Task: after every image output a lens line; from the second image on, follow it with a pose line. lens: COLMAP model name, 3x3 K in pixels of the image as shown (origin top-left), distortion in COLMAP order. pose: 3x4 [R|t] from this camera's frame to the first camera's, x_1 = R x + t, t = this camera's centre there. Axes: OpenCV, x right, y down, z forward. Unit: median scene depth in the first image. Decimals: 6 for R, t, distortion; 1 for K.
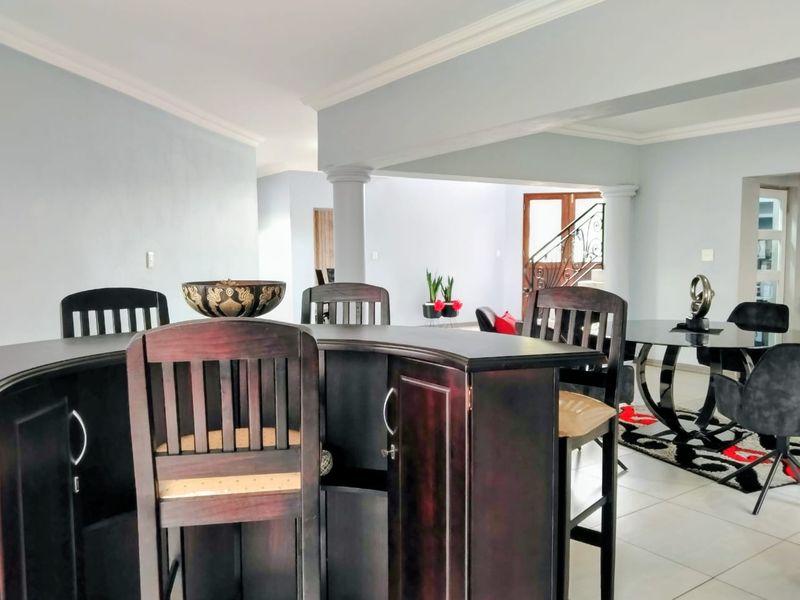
lens RADIAL K [[647.6, 0, 400.0], [0, 647.6, 300.0], [0, 0, 1]] dist [0.101838, -0.265241]
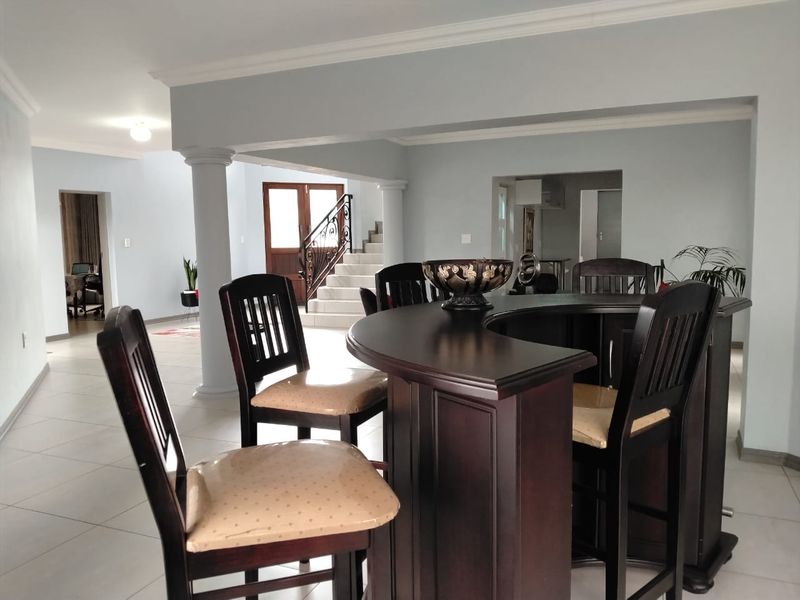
lens RADIAL K [[625.0, 0, 400.0], [0, 625.0, 300.0], [0, 0, 1]] dist [0.001854, -0.001371]
pose [[0.851668, -0.059419, 0.520703, -0.220699], [0.047593, 0.998215, 0.036067, -0.000851], [-0.521917, -0.005935, 0.852976, 0.039504]]
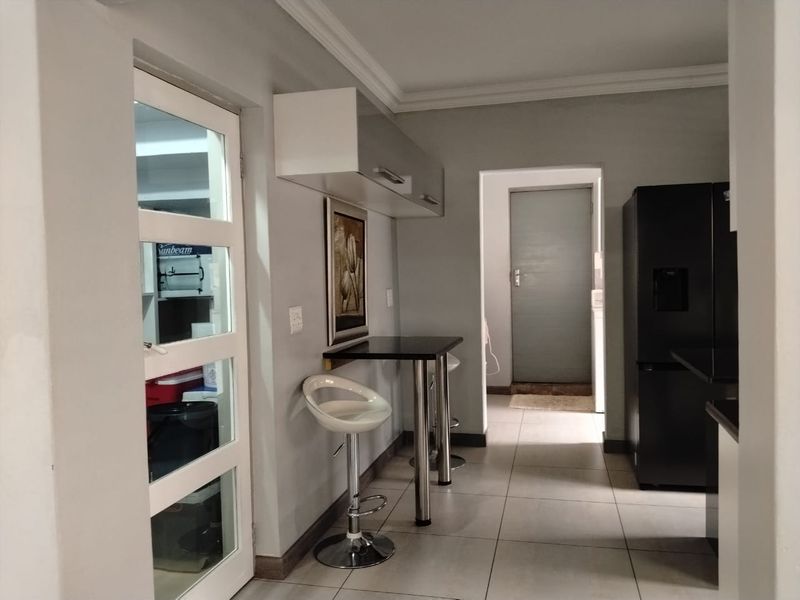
lens RADIAL K [[641.5, 0, 400.0], [0, 641.5, 300.0], [0, 0, 1]] dist [0.106918, 0.002264]
pose [[0.744975, -0.037185, 0.666055, 0.372880], [0.061282, 0.998038, -0.012824, -0.048731], [-0.664272, 0.050370, 0.745792, 0.599206]]
